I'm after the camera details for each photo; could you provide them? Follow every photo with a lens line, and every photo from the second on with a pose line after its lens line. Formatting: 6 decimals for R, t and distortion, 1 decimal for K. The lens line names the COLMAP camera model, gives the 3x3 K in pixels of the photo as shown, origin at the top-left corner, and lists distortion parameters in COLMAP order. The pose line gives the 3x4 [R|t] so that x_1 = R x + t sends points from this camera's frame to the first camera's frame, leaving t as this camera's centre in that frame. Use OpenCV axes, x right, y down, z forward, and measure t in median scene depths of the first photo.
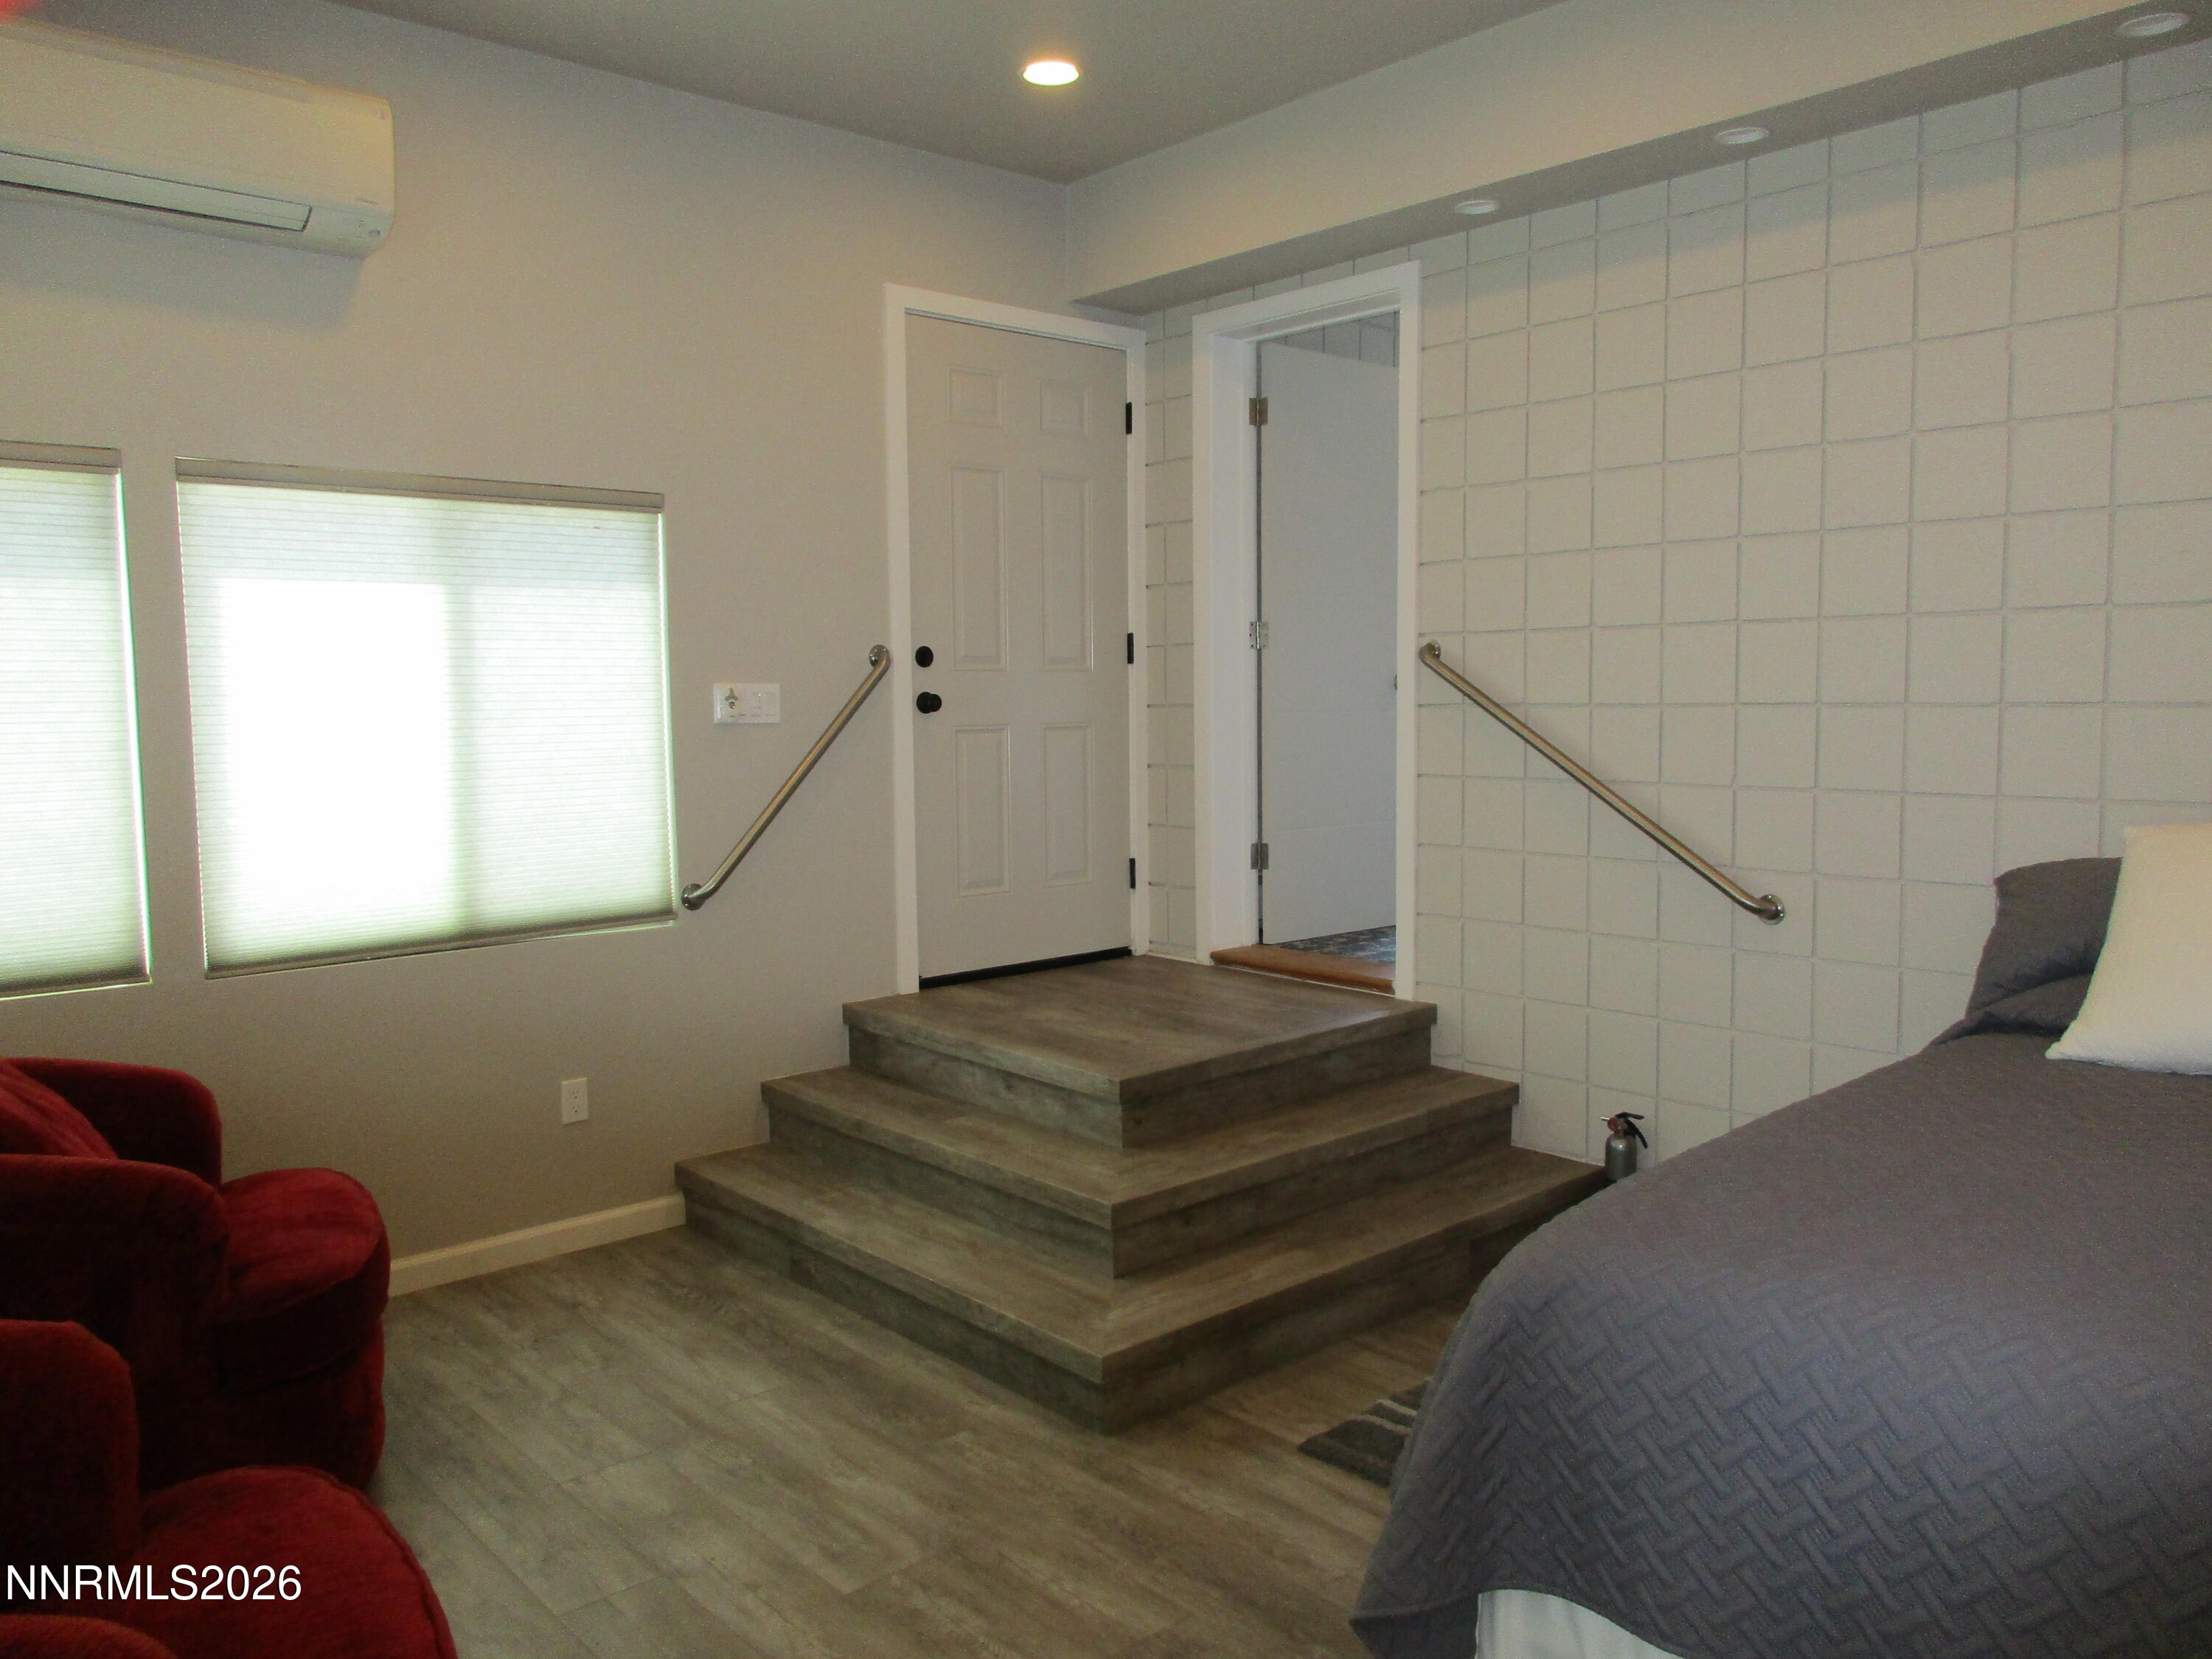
lens RADIAL K [[1648.3, 0, 1091.9], [0, 1648.3, 828.3], [0, 0, 1]] dist [0.000585, -0.001758]
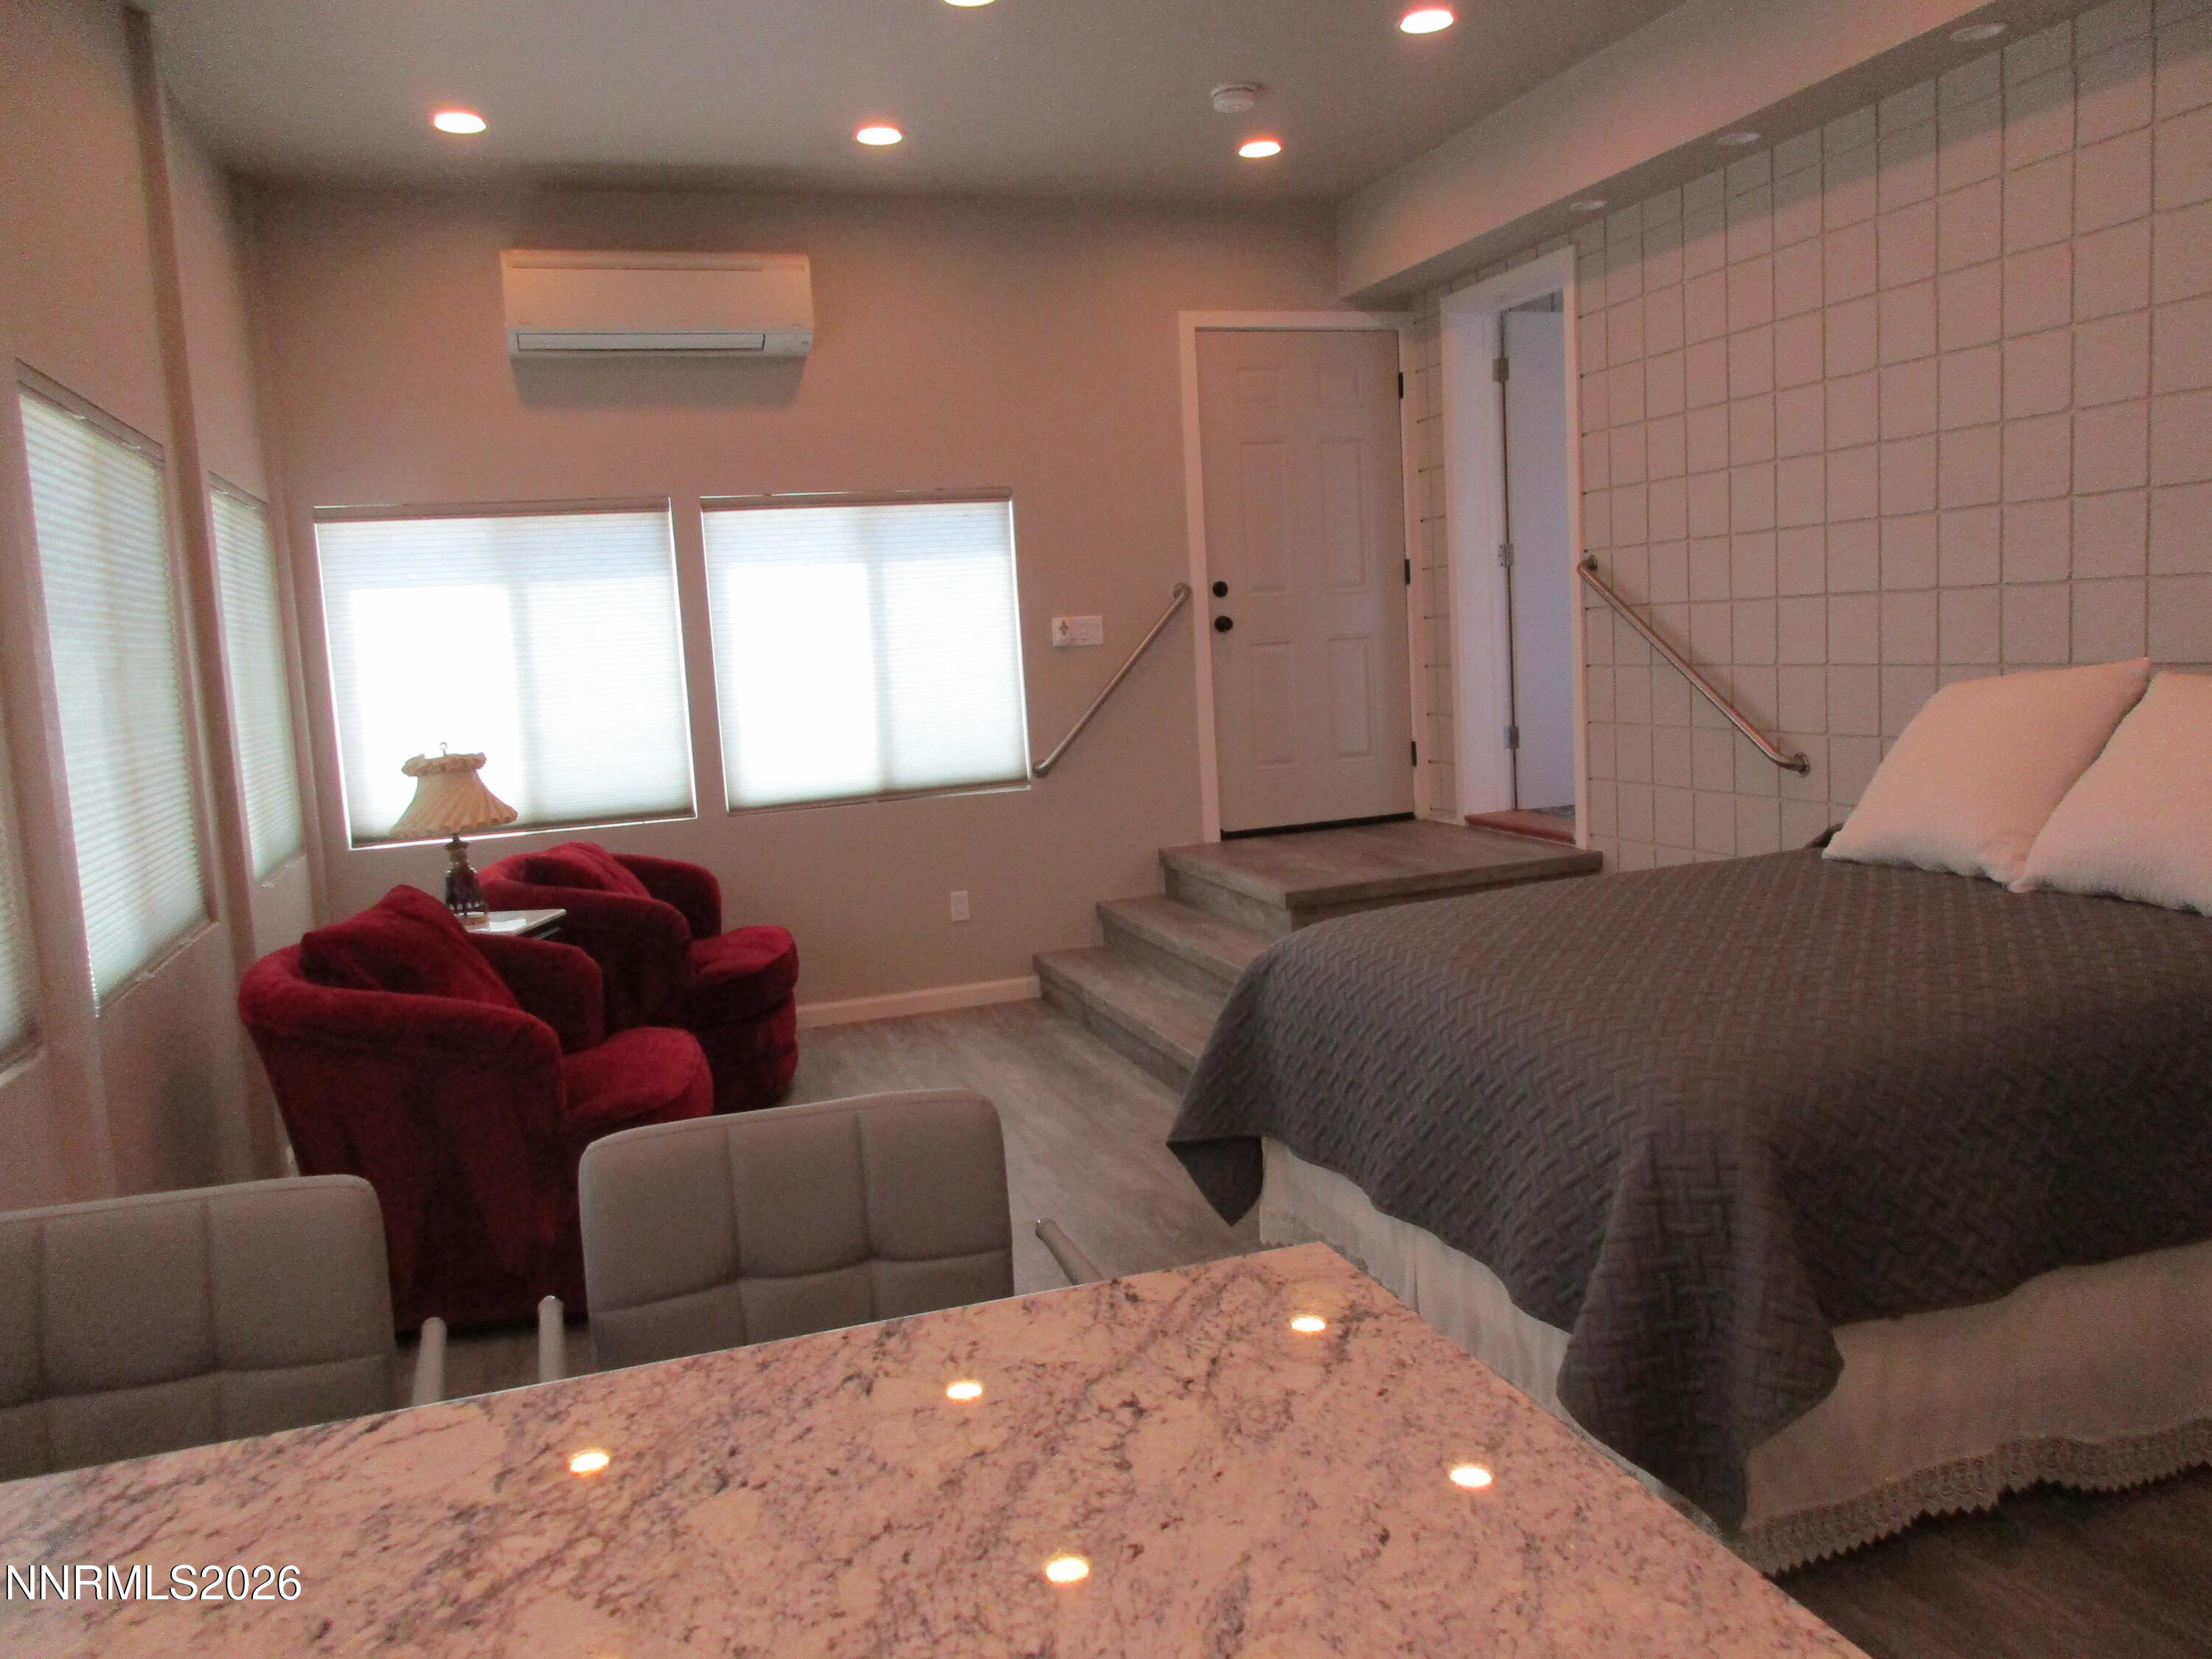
lens RADIAL K [[1642.0, 0, 1106.0], [0, 1642.0, 829.5], [0, 0, 1]] dist [-0.005113, 0.001074]
pose [[0.921699, 0.002913, -0.387894, 0.361622], [0.016314, 0.998796, 0.046267, 0.029043], [0.387562, -0.048972, 0.920542, -0.289284]]
